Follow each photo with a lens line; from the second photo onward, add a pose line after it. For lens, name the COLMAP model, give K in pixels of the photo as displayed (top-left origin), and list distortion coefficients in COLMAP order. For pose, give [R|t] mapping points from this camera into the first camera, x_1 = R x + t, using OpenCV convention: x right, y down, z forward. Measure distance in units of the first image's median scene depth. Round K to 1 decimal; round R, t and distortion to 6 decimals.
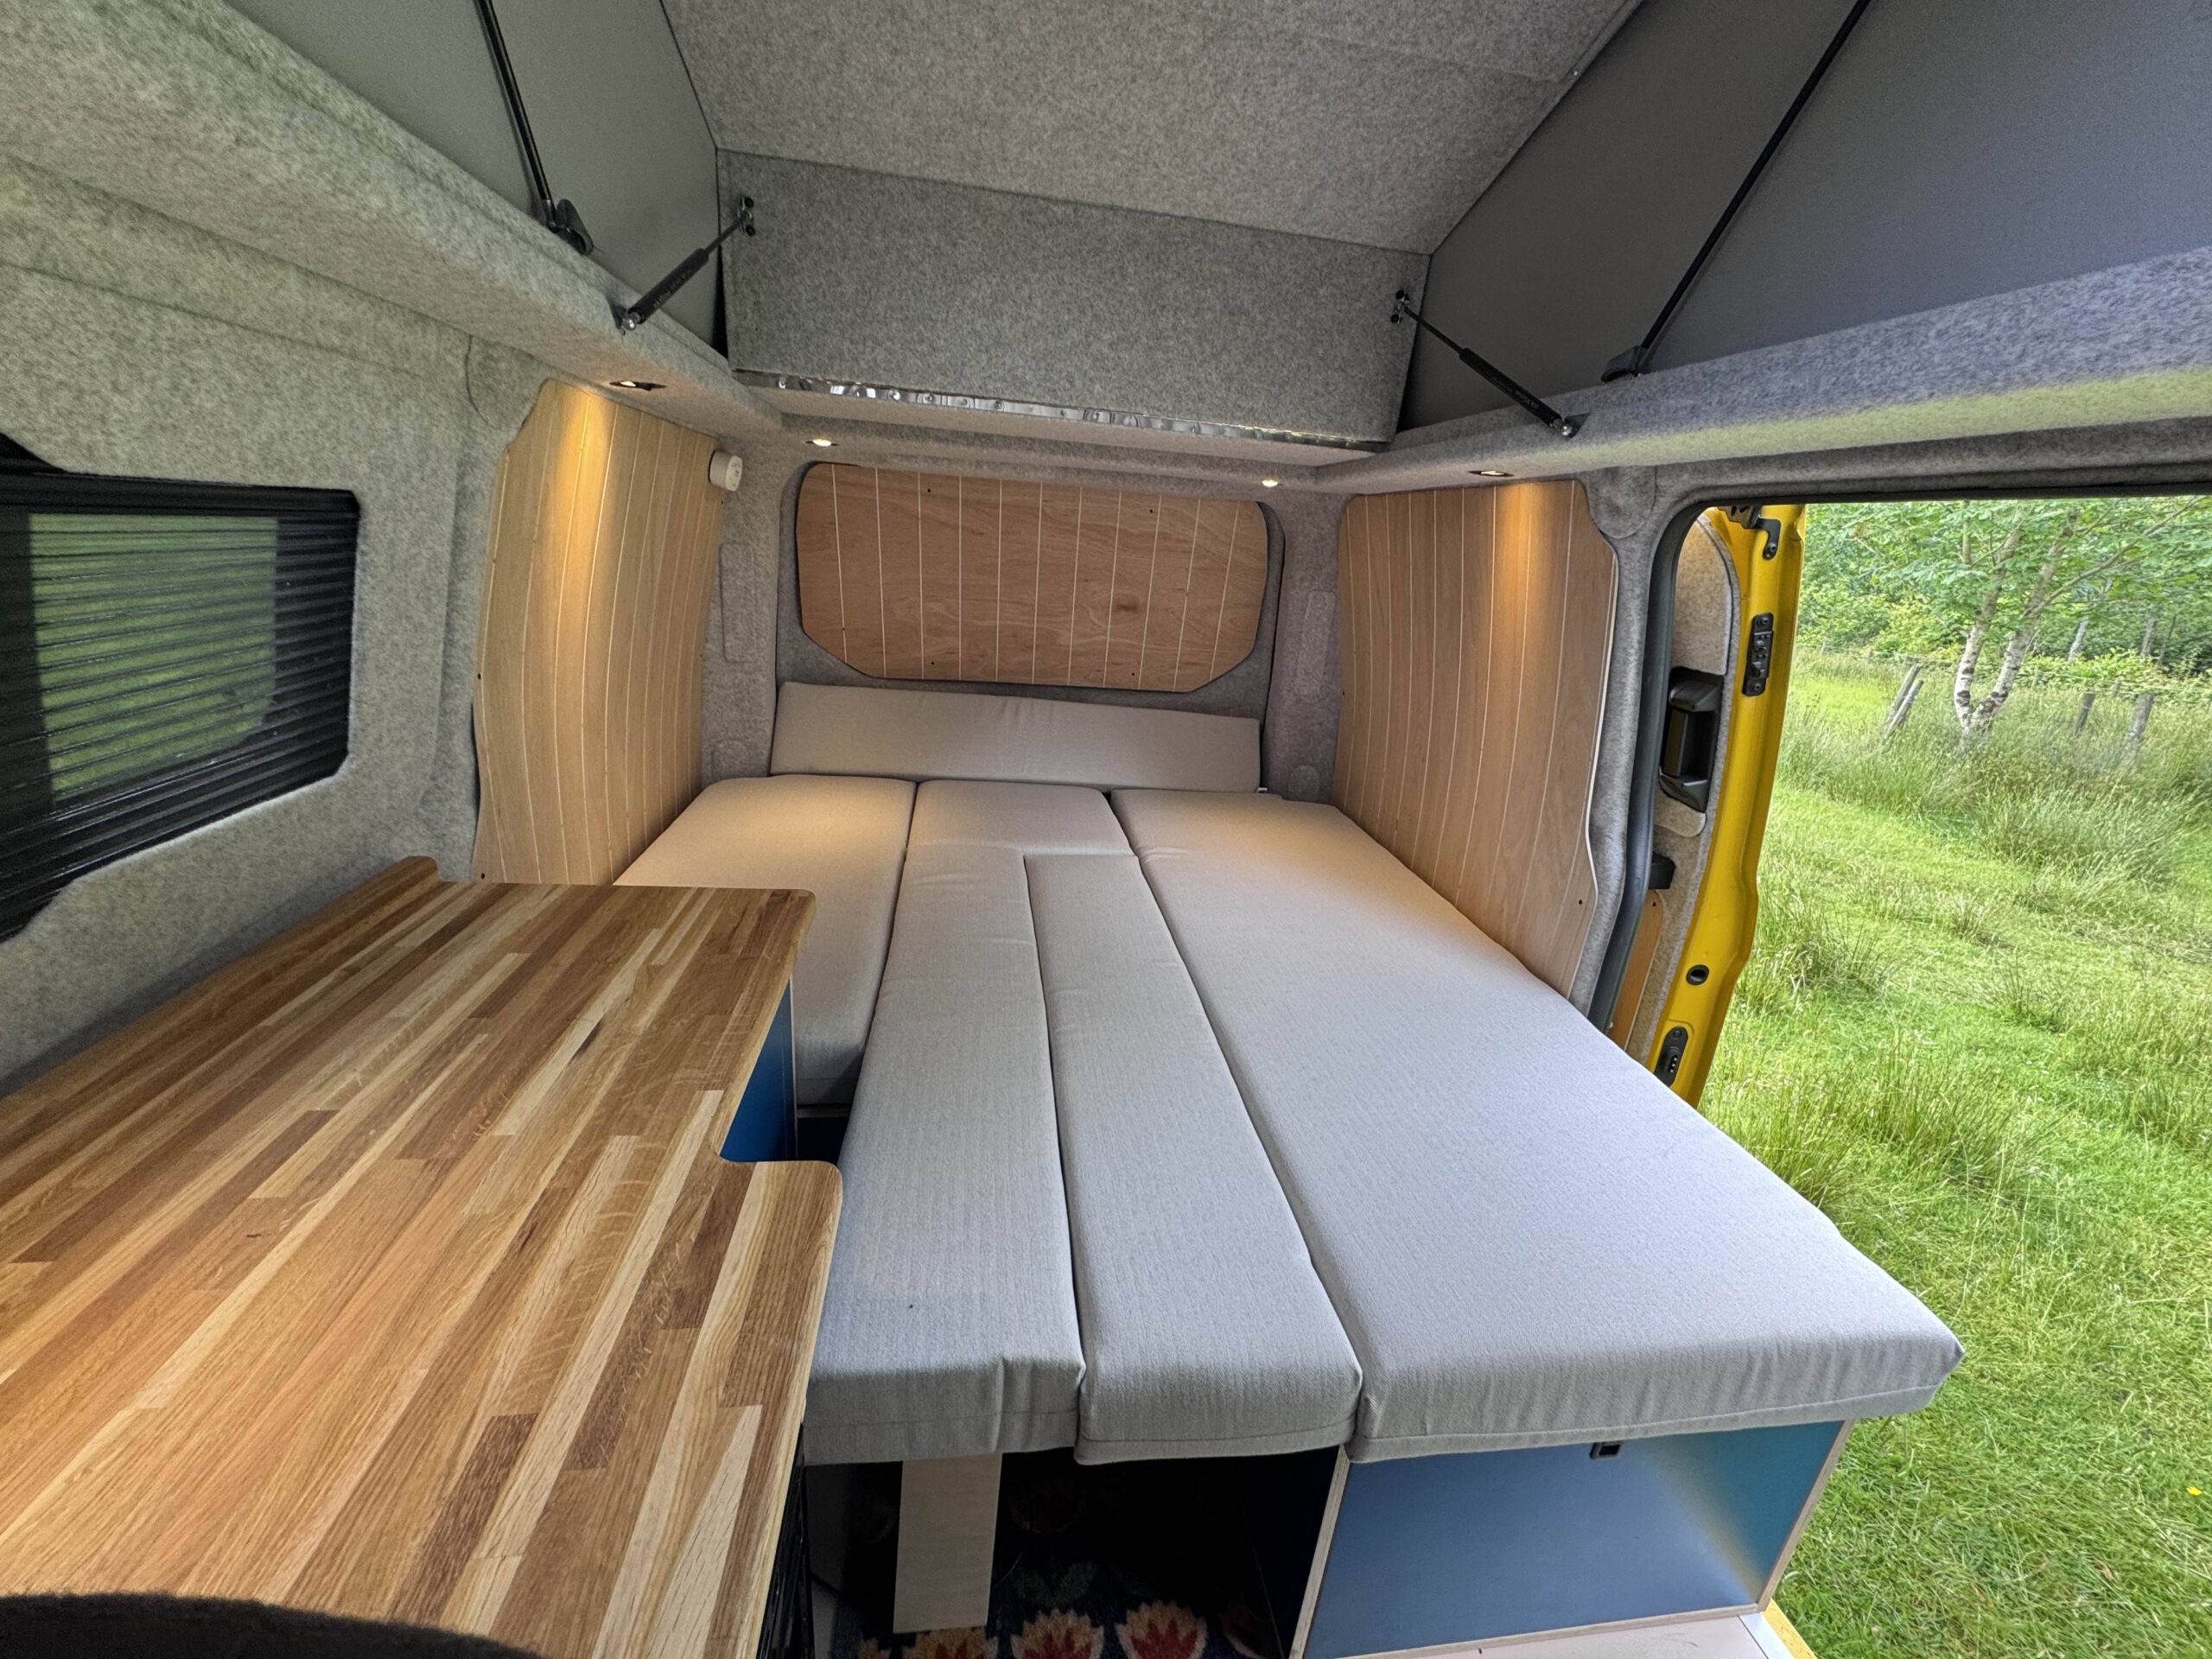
lens RADIAL K [[880.7, 0, 1103.7], [0, 880.7, 826.5], [0, 0, 1]] dist [-0.001619, -0.001080]
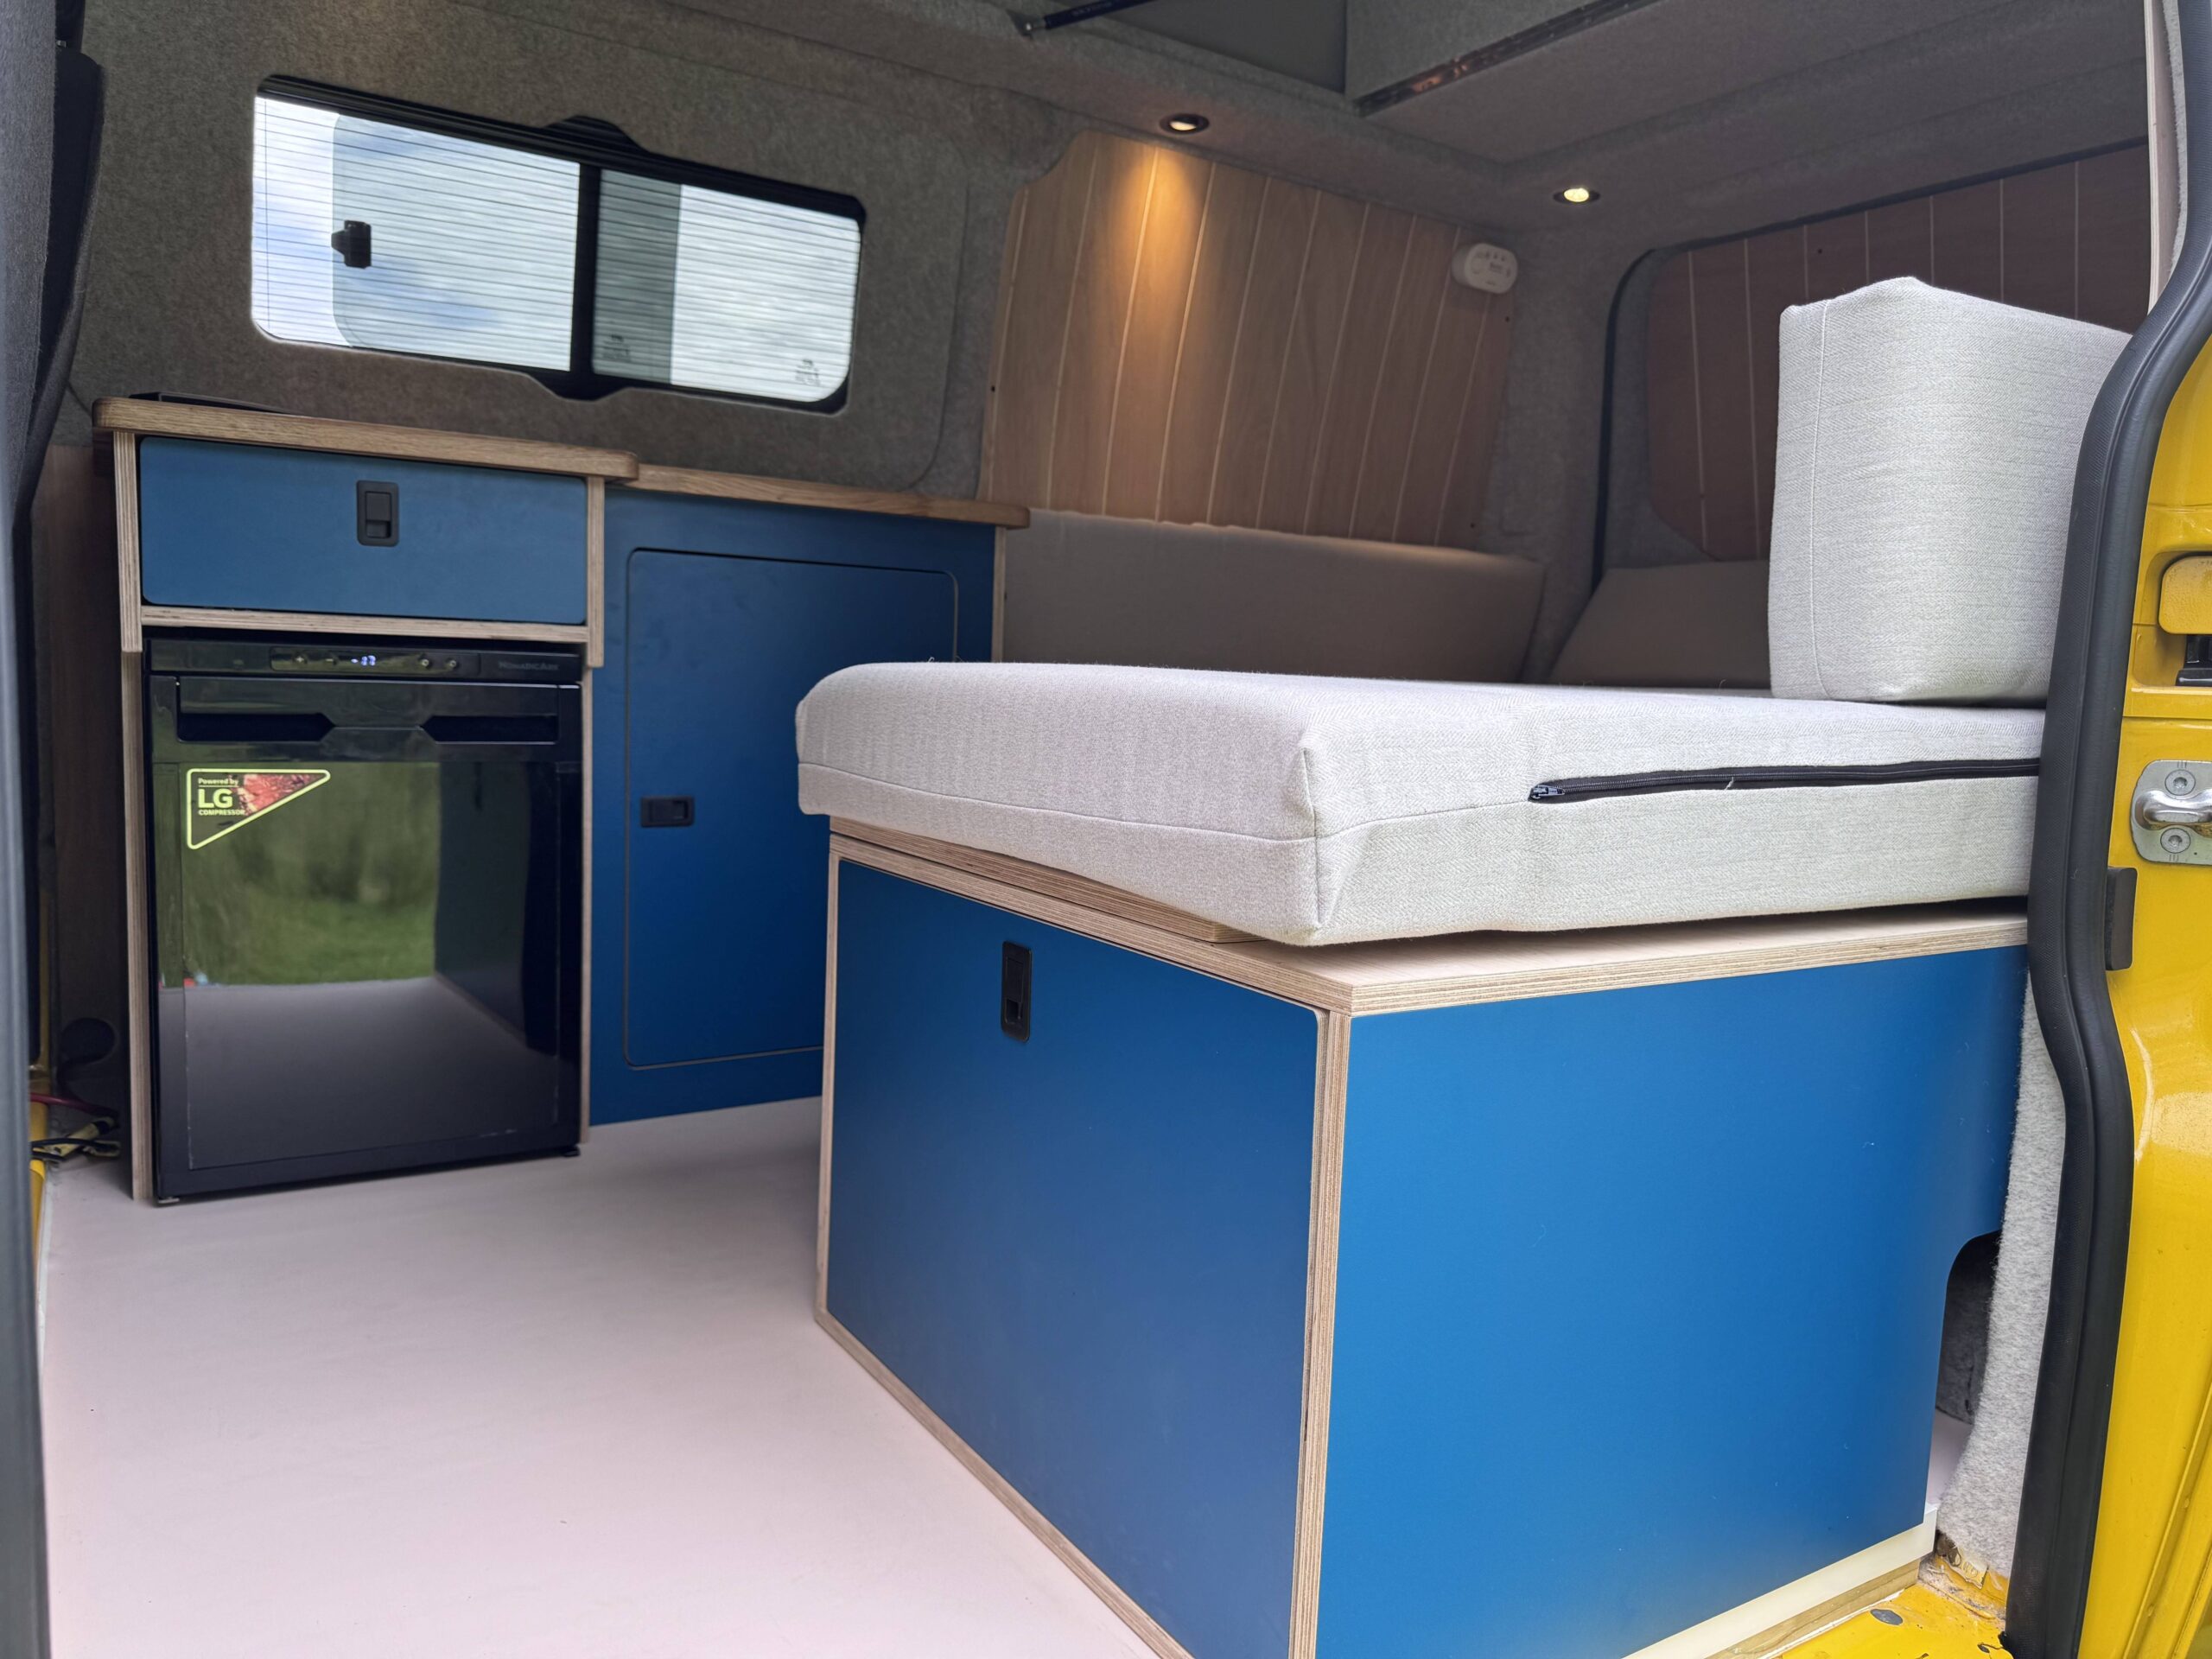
lens RADIAL K [[1560.5, 0, 1092.0], [0, 1560.5, 833.2], [0, 0, 1]] dist [0.035324, -0.052794]
pose [[0.411053, 0.038022, -0.910818, 1.279993], [-0.296513, 0.950377, -0.094143, 0.557879], [0.862042, 0.308767, 0.401929, 0.476647]]
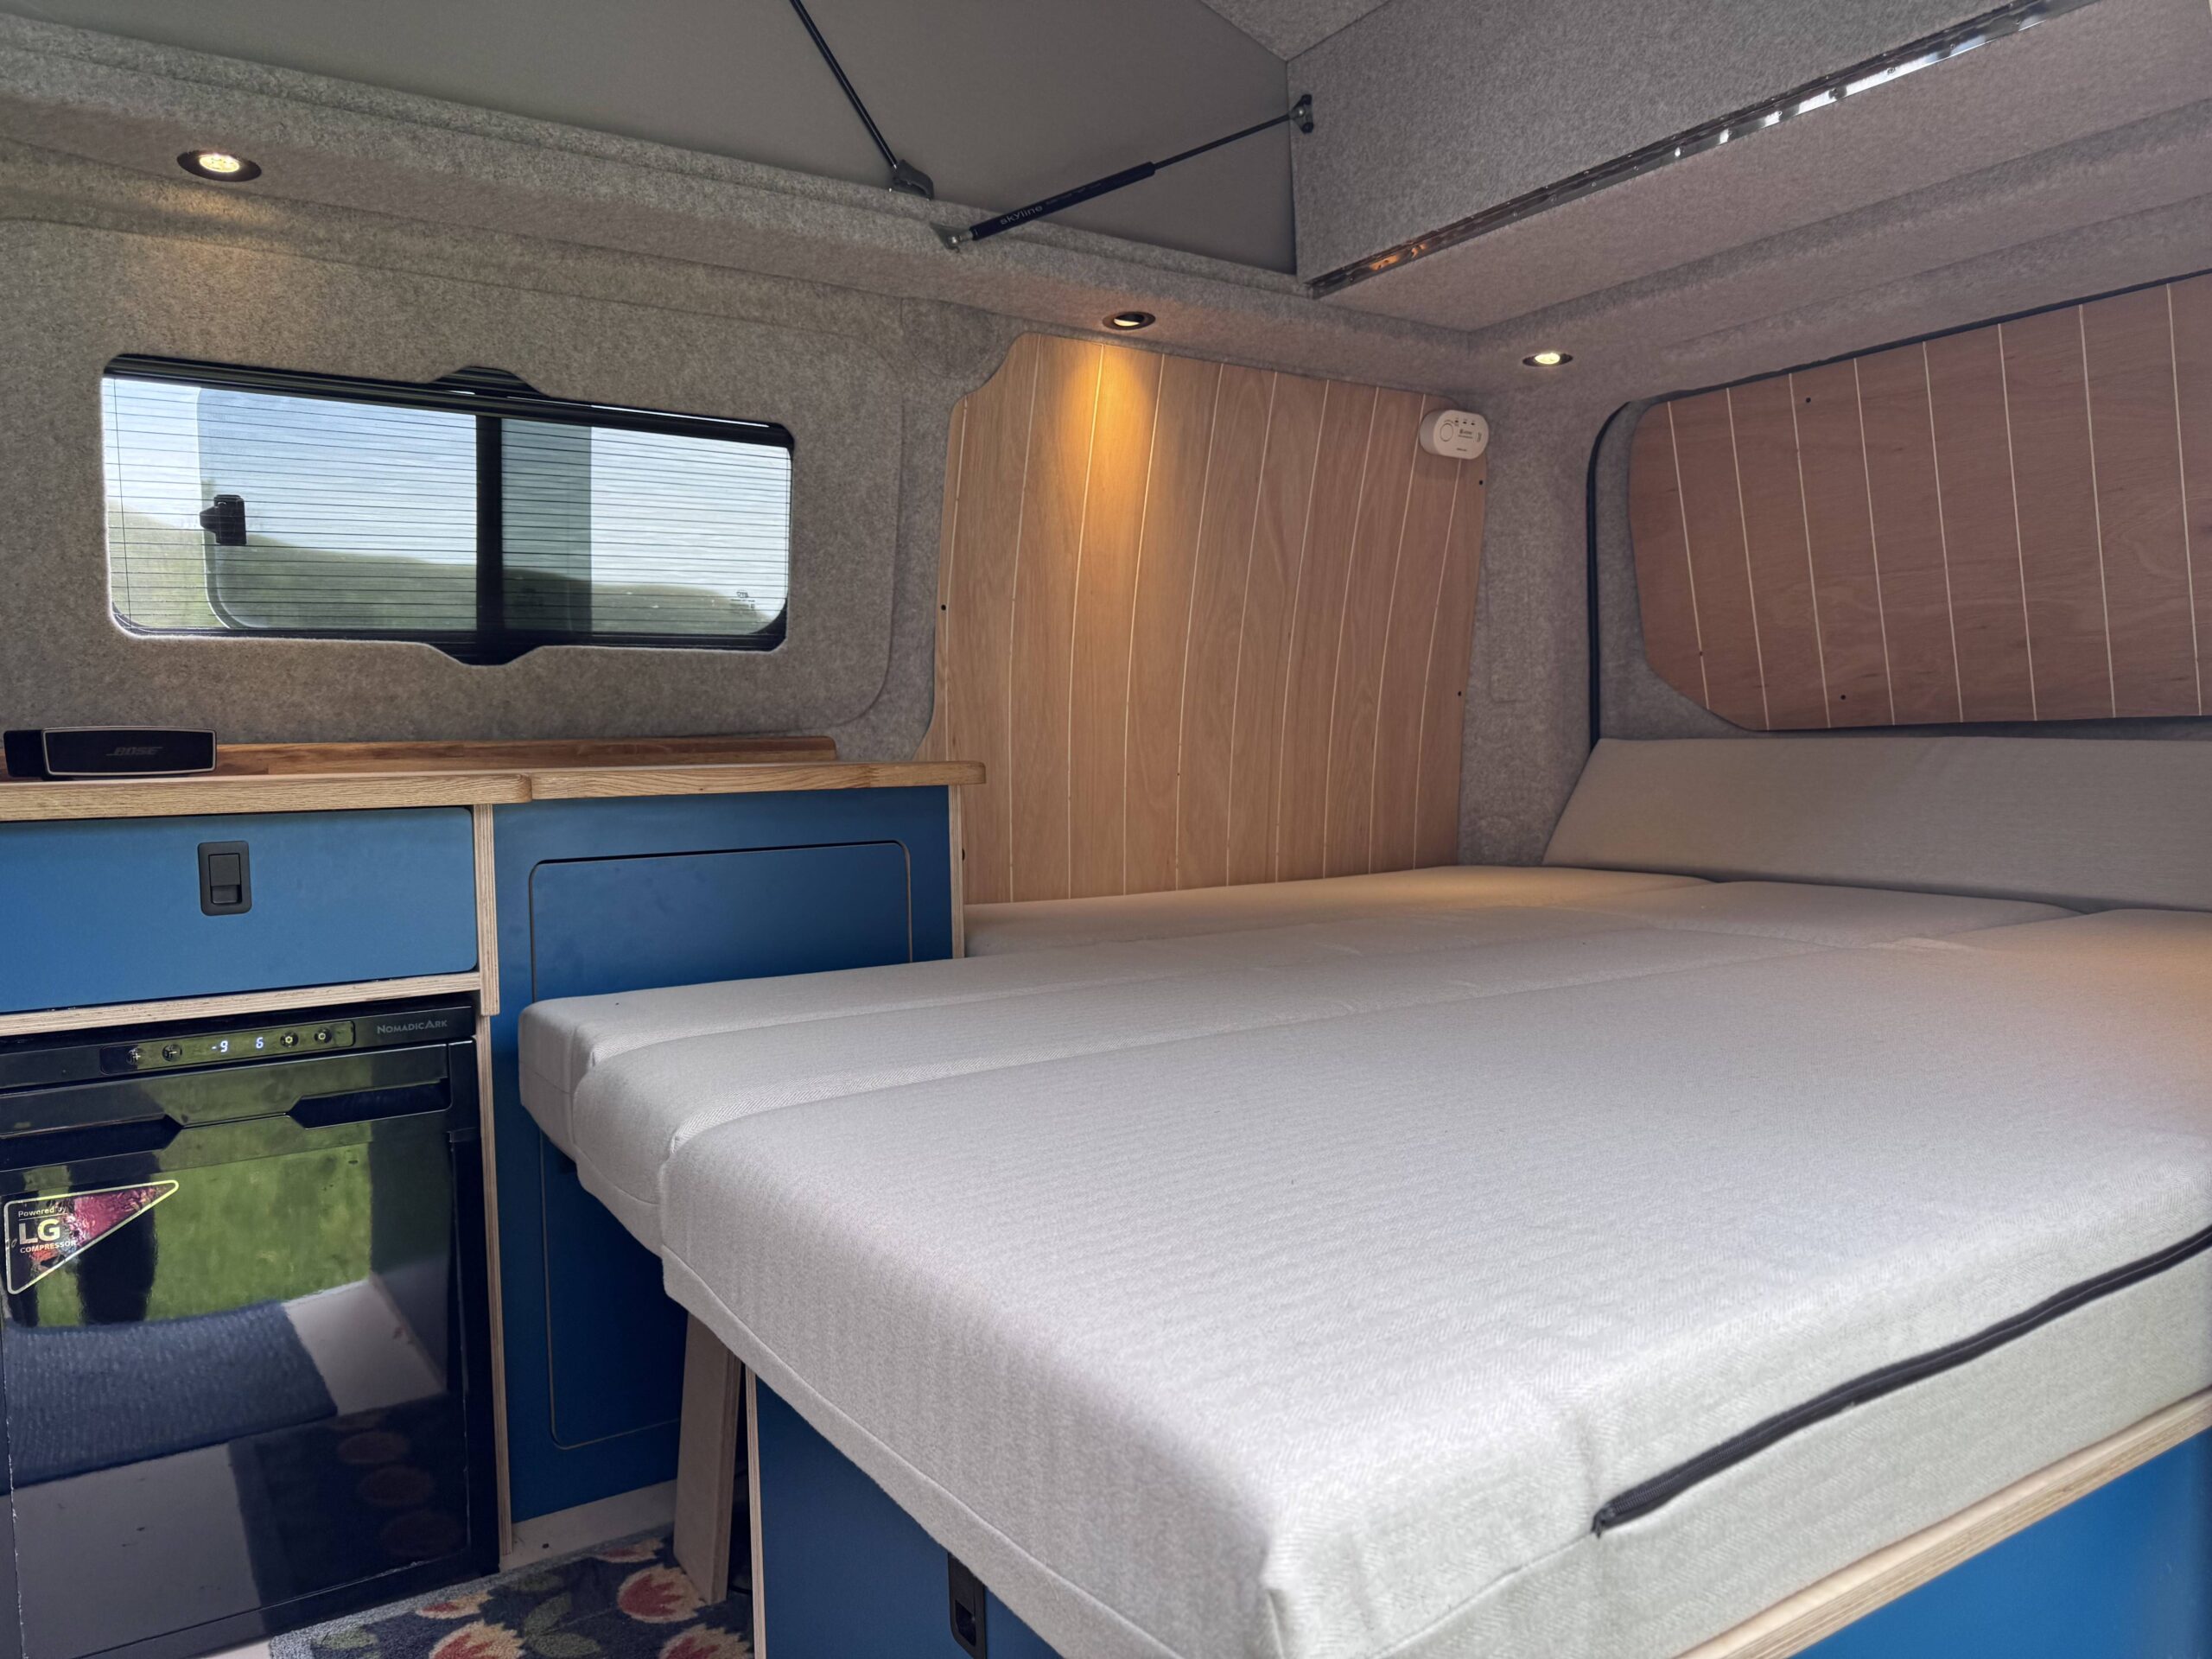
lens RADIAL K [[1560.5, 0, 1106.3], [0, 1560.5, 838.4], [0, 0, 1]] dist [0.035324, -0.052794]
pose [[0.421359, -0.037345, -0.906125, 1.132397], [-0.234753, 0.960606, -0.148753, 0.350698], [0.875984, 0.275394, 0.395993, 0.508135]]
